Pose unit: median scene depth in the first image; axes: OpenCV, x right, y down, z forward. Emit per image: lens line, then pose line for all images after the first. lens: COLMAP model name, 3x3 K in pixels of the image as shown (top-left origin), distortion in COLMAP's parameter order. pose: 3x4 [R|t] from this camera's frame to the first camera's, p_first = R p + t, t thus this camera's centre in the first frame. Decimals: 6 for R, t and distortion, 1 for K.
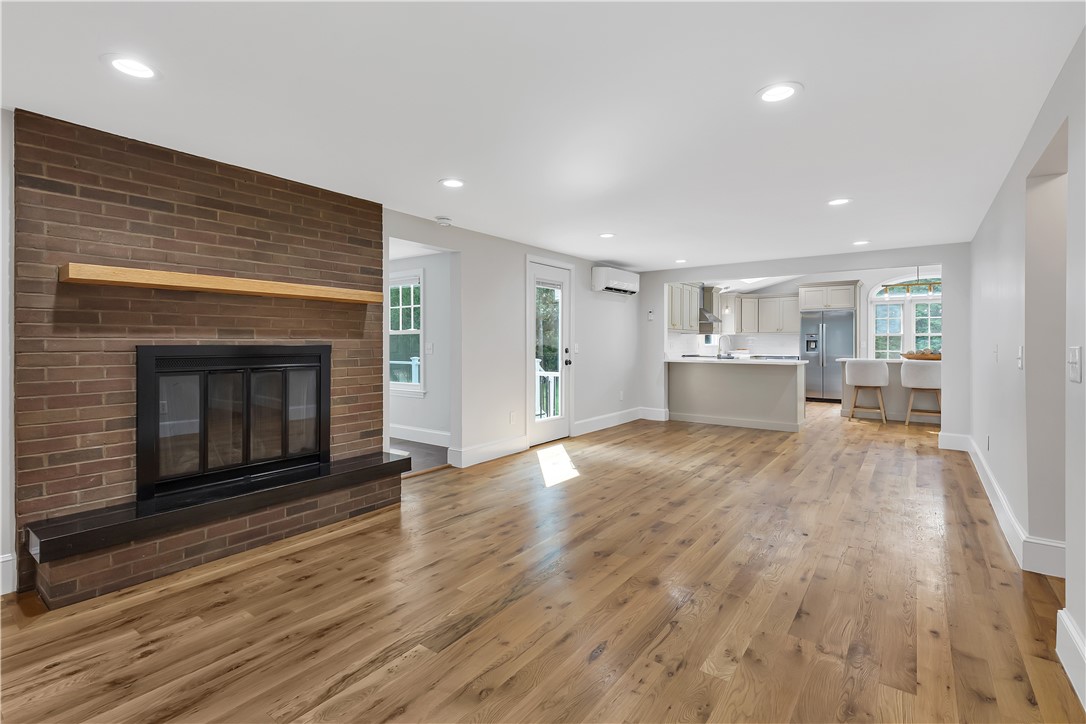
lens RADIAL K [[498.3, 0, 543.5], [0, 498.3, 349.1], [0, 0, 1]] dist [0.009852, -0.002011]
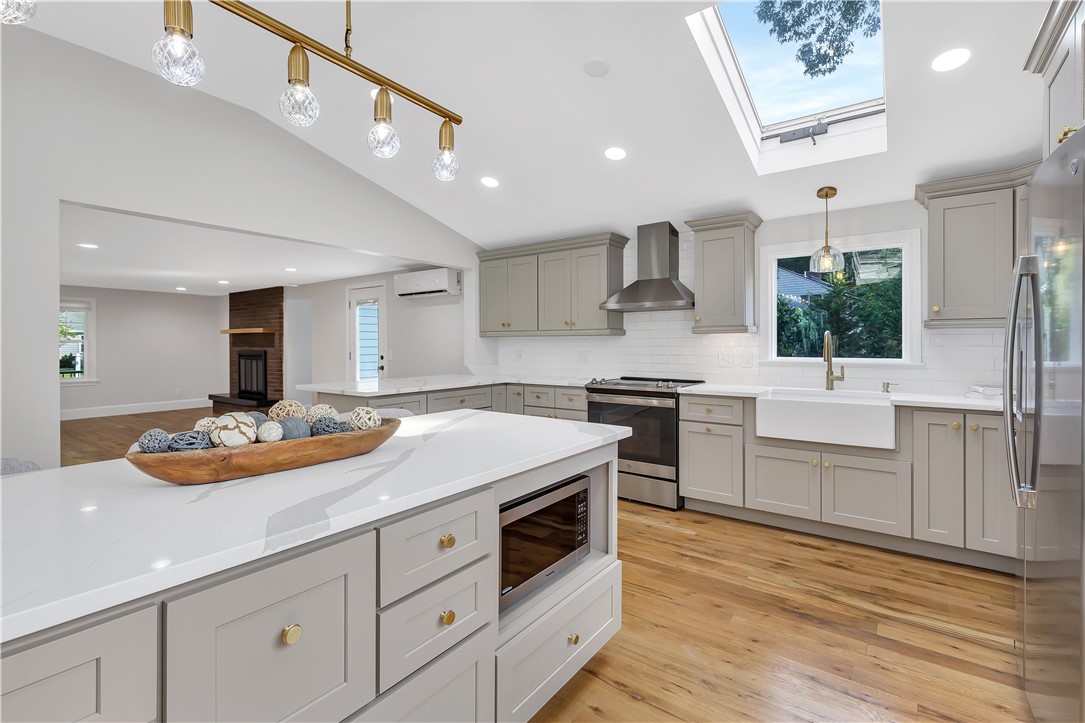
lens RADIAL K [[497.8, 0, 535.9], [0, 497.8, 345.2], [0, 0, 1]] dist [0.009852, -0.002011]
pose [[0.001834, 0.003230, -0.999993, 1.191061], [-0.009017, 0.999954, 0.003213, -0.031993], [0.999958, 0.009011, 0.001863, 1.354717]]
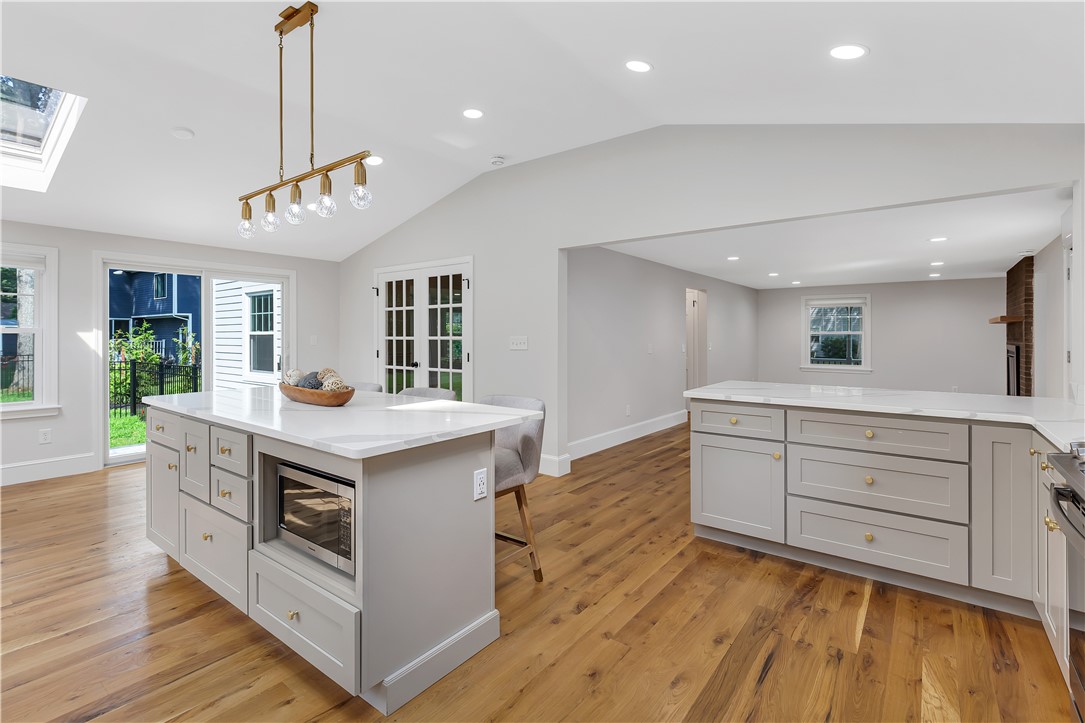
lens RADIAL K [[509.2, 0, 539.6], [0, 509.2, 336.7], [0, 0, 1]] dist [0.009057, 0.000055]
pose [[-0.999905, -0.001727, 0.013686, 0.753332], [-0.001543, 0.999908, 0.013476, -0.036936], [-0.013708, 0.013454, -0.999816, 1.682659]]
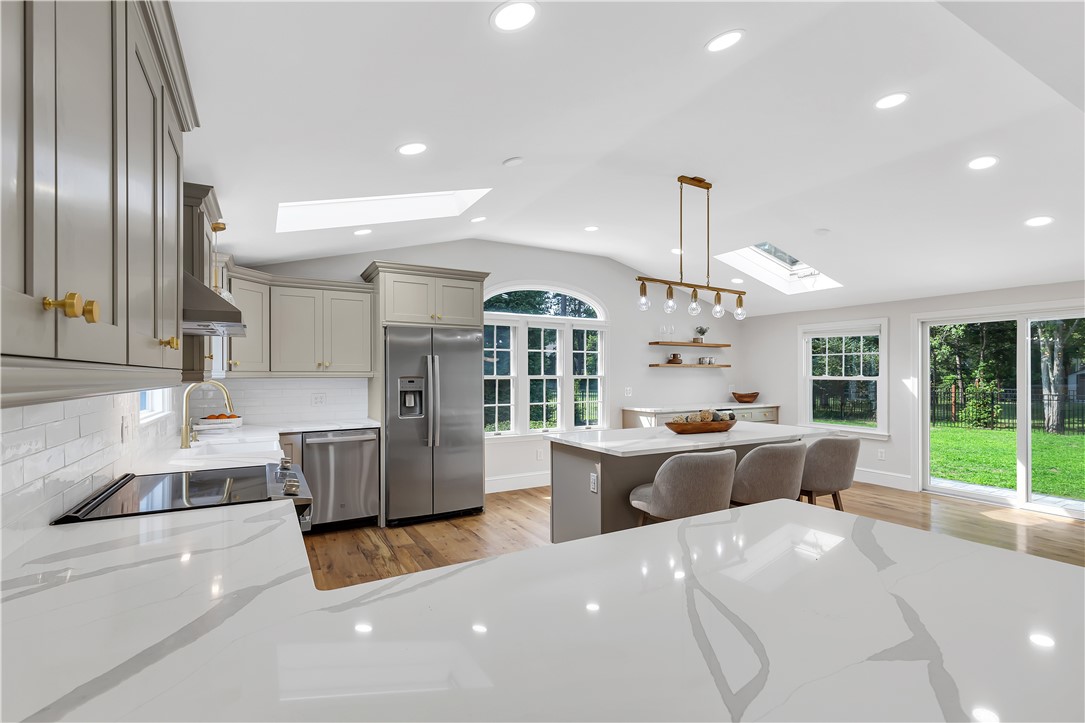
lens RADIAL K [[497.8, 0, 536.8], [0, 497.8, 375.0], [0, 0, 1]] dist [0.009852, -0.002011]
pose [[0.406701, -0.003851, 0.913553, 0.282937], [0.013240, 0.999911, -0.001679, -0.048984], [-0.913466, 0.012779, 0.406715, 1.175370]]
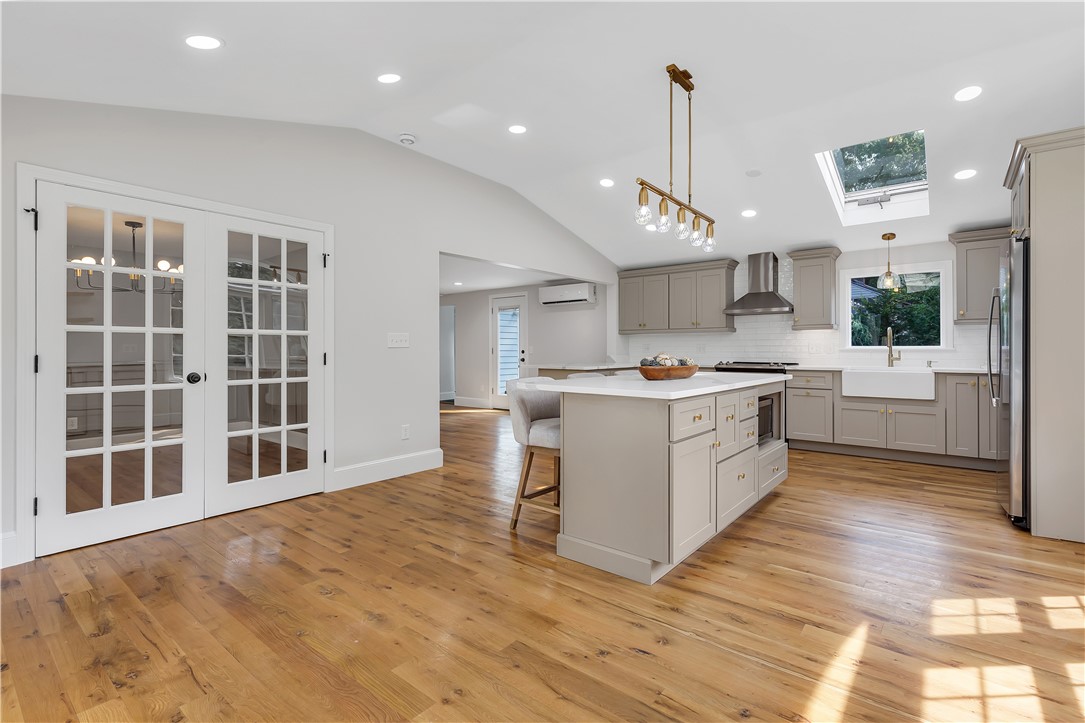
lens RADIAL K [[497.8, 0, 545.1], [0, 497.8, 349.0], [0, 0, 1]] dist [0.009852, -0.002011]
pose [[-0.038940, 0.000083, -0.999242, 1.512728], [-0.009975, 0.999950, 0.000472, -0.006120], [0.999192, 0.009986, -0.038938, 1.125240]]
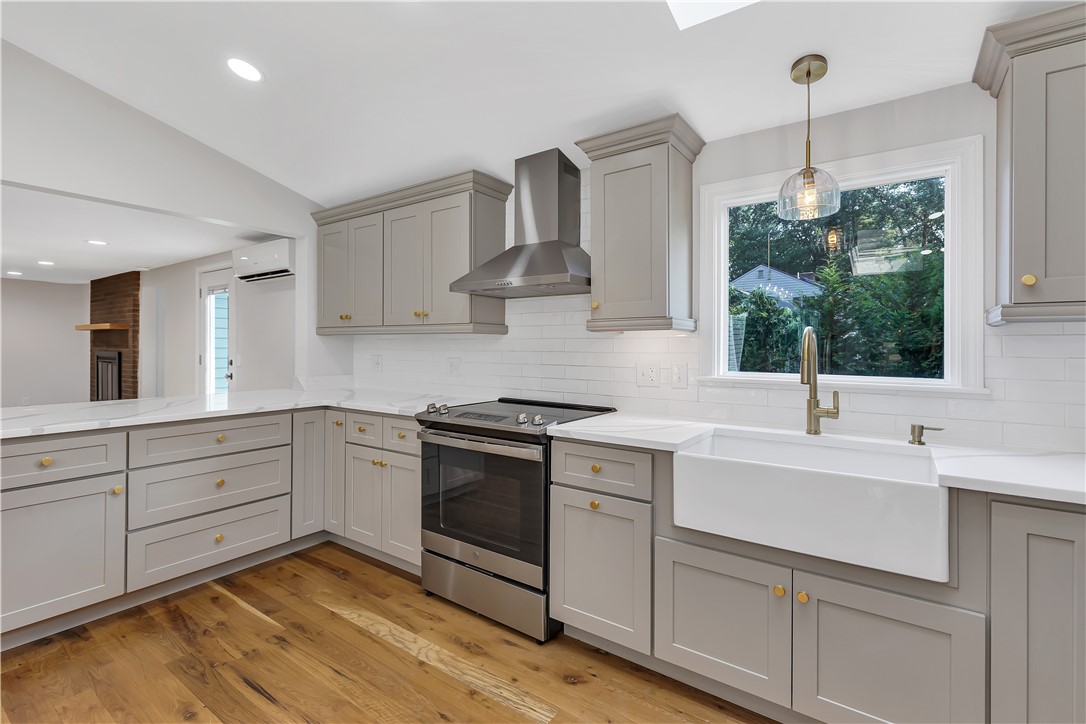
lens RADIAL K [[498.3, 0, 544.0], [0, 498.3, 345.6], [0, 0, 1]] dist [0.009852, -0.002011]
pose [[0.025395, -0.001519, -0.999676, 0.922821], [-0.018129, 0.999834, -0.001980, -0.034315], [0.999513, 0.018174, 0.025363, 1.519265]]
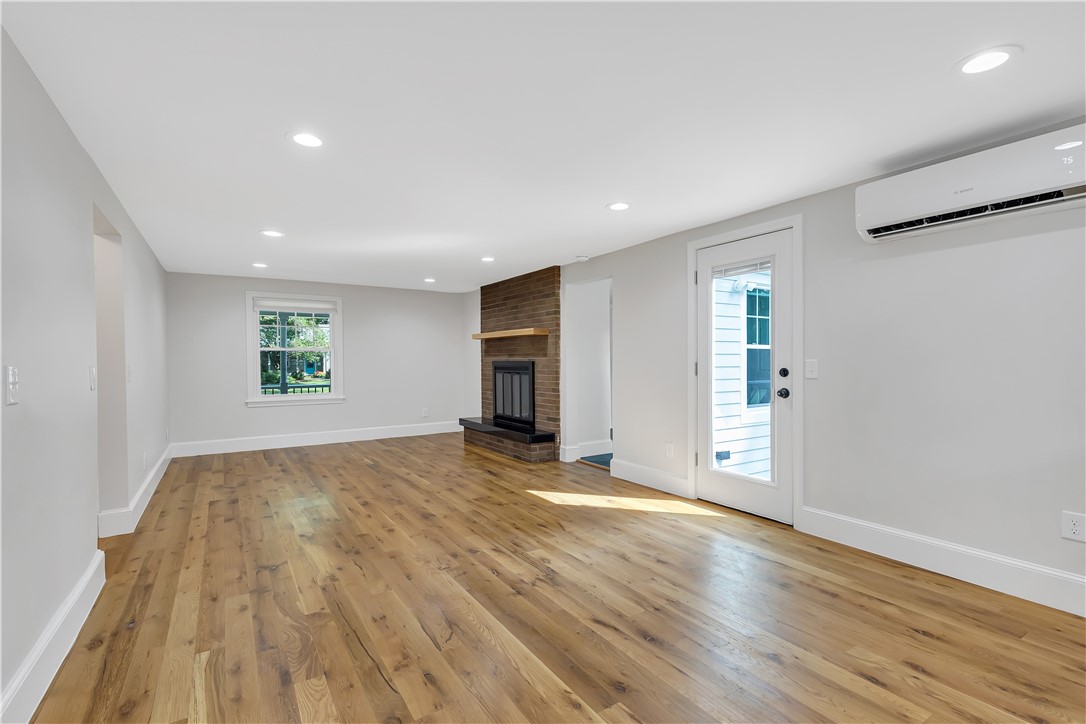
lens RADIAL K [[498.3, 0, 535.7], [0, 498.3, 365.3], [0, 0, 1]] dist [0.009852, -0.002011]
pose [[-0.359715, 0.012377, -0.932980, 0.685646], [-0.007111, 0.999847, 0.016006, -0.012142], [0.933035, 0.012392, -0.359572, 0.943697]]
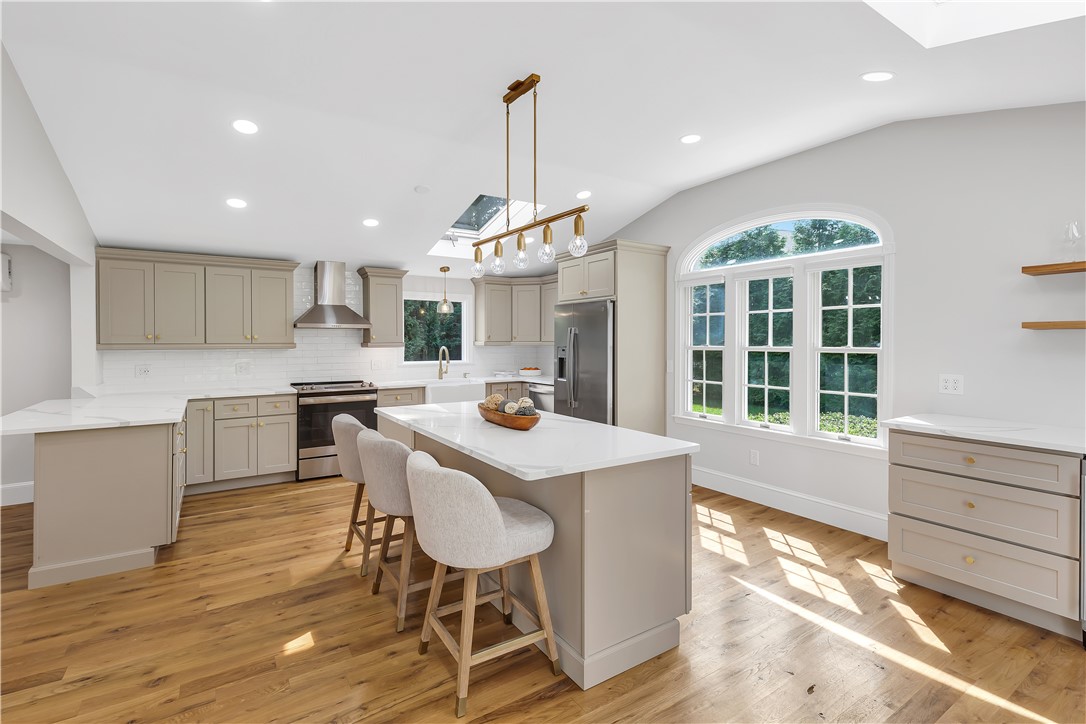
lens RADIAL K [[498.3, 0, 535.1], [0, 498.3, 346.0], [0, 0, 1]] dist [0.009852, -0.002011]
pose [[0.936187, 0.001402, -0.351499, 1.151572], [-0.001582, 0.999999, -0.000226, -0.049777], [0.351499, 0.000768, 0.936188, 0.798350]]
